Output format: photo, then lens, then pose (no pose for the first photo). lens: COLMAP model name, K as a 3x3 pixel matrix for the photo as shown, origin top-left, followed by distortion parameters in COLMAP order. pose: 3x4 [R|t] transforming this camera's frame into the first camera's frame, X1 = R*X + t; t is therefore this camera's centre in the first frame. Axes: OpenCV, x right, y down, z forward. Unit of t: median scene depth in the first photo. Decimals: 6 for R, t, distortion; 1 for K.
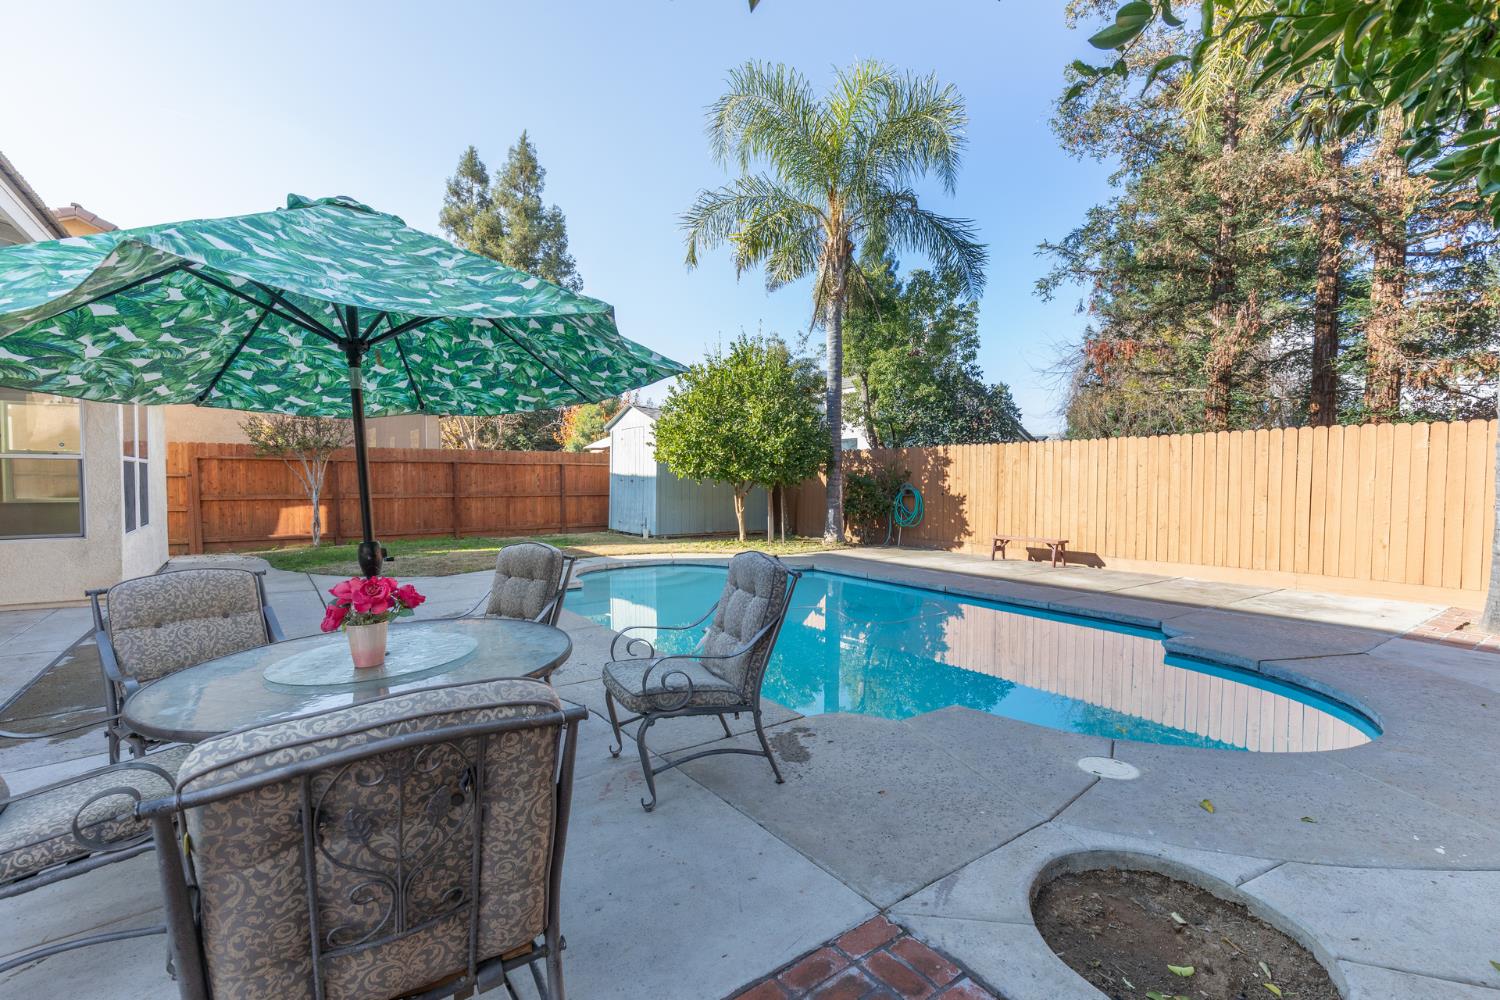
lens RADIAL K [[670.1, 0, 752.0], [0, 670.1, 499.6], [0, 0, 1]] dist [0.009606, -0.000123]
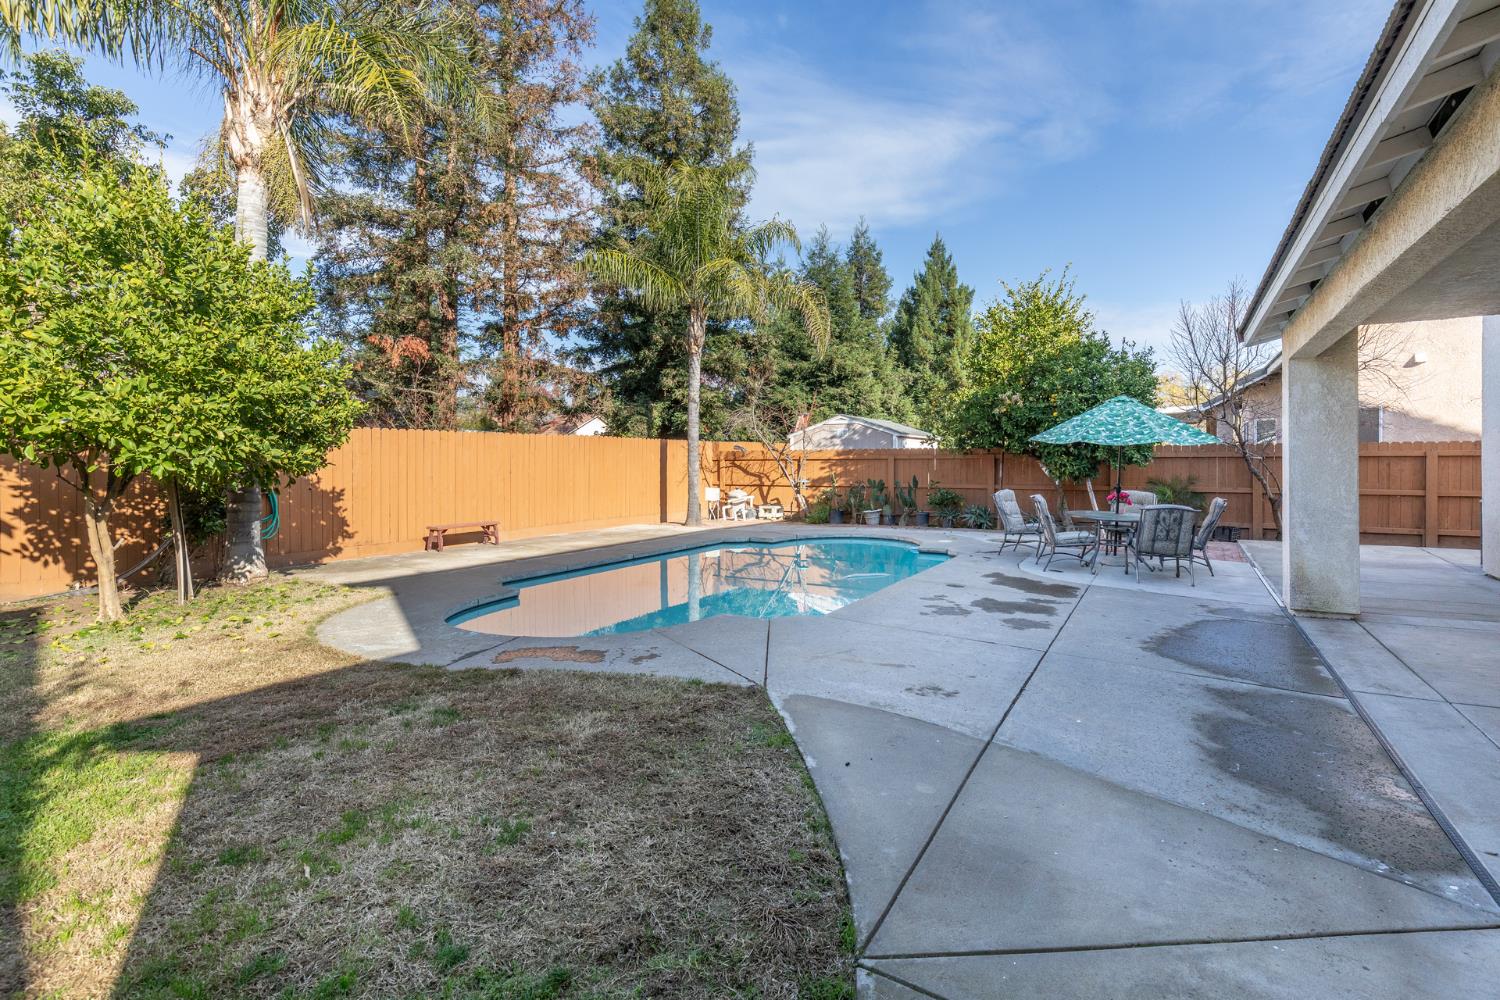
lens RADIAL K [[706.4, 0, 759.6], [0, 706.4, 461.7], [0, 0, 1]] dist [0.005918, 0.000370]
pose [[-0.396520, -0.001644, 0.918025, -0.625452], [0.032803, 0.999334, 0.015958, -0.034327], [-0.917440, 0.036442, -0.396202, 0.817663]]
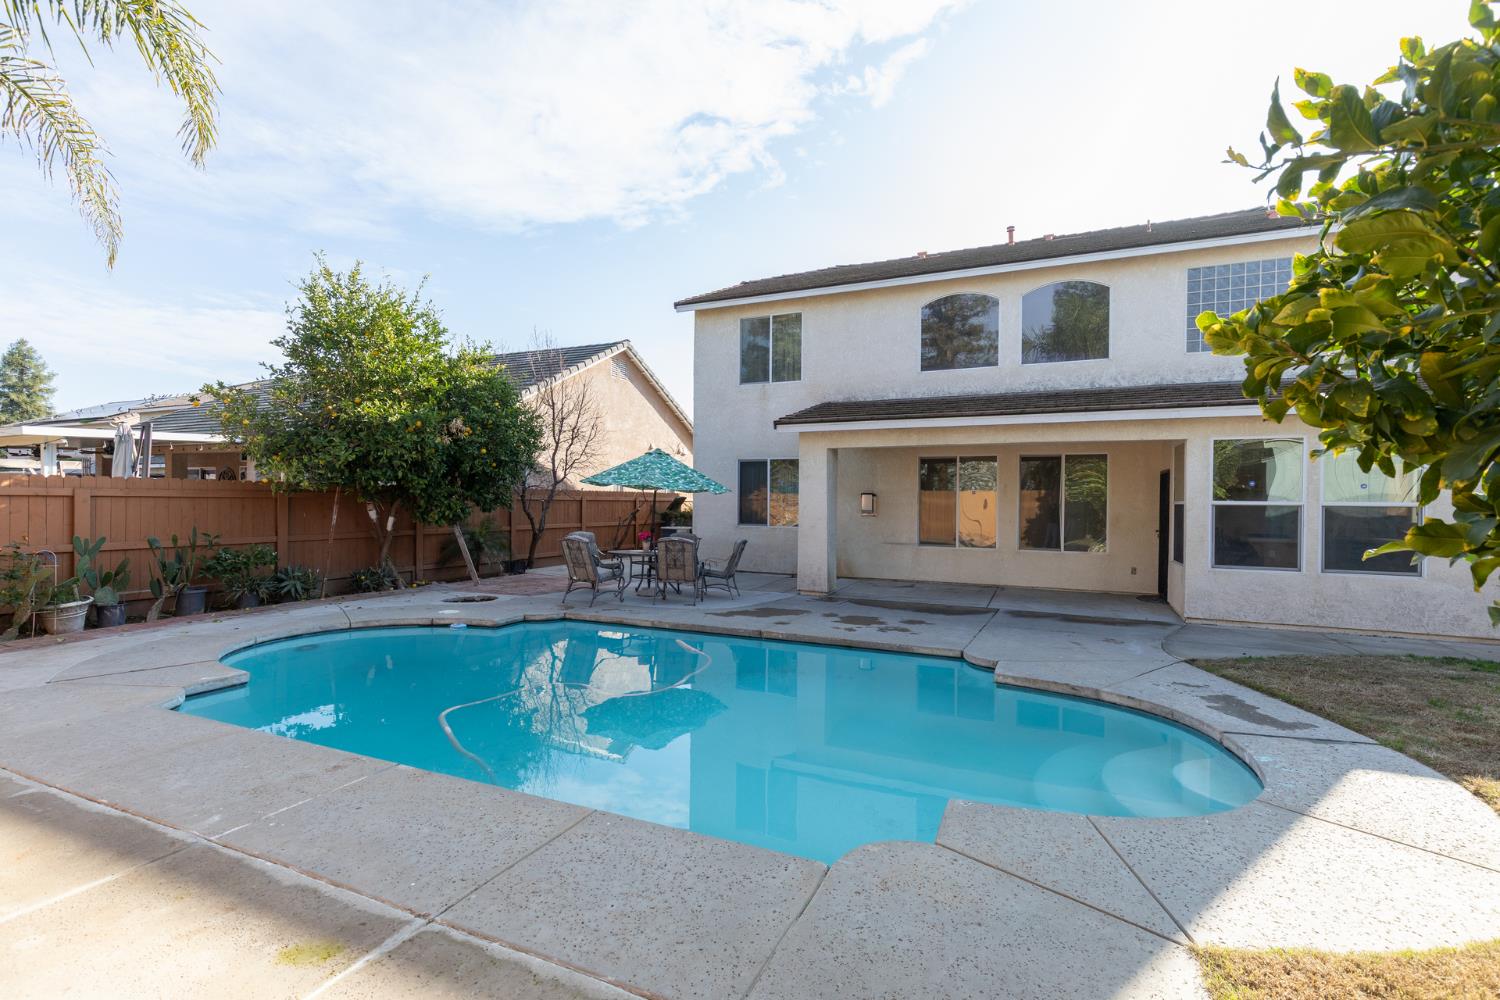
lens RADIAL K [[686.6, 0, 772.1], [0, 686.6, 501.6], [0, 0, 1]] dist [0.008069, -0.000109]
pose [[-0.857389, -0.012436, -0.514518, 0.197014], [-0.029578, 0.999246, 0.025136, -0.040665], [0.513818, 0.036770, -0.857111, 0.957464]]
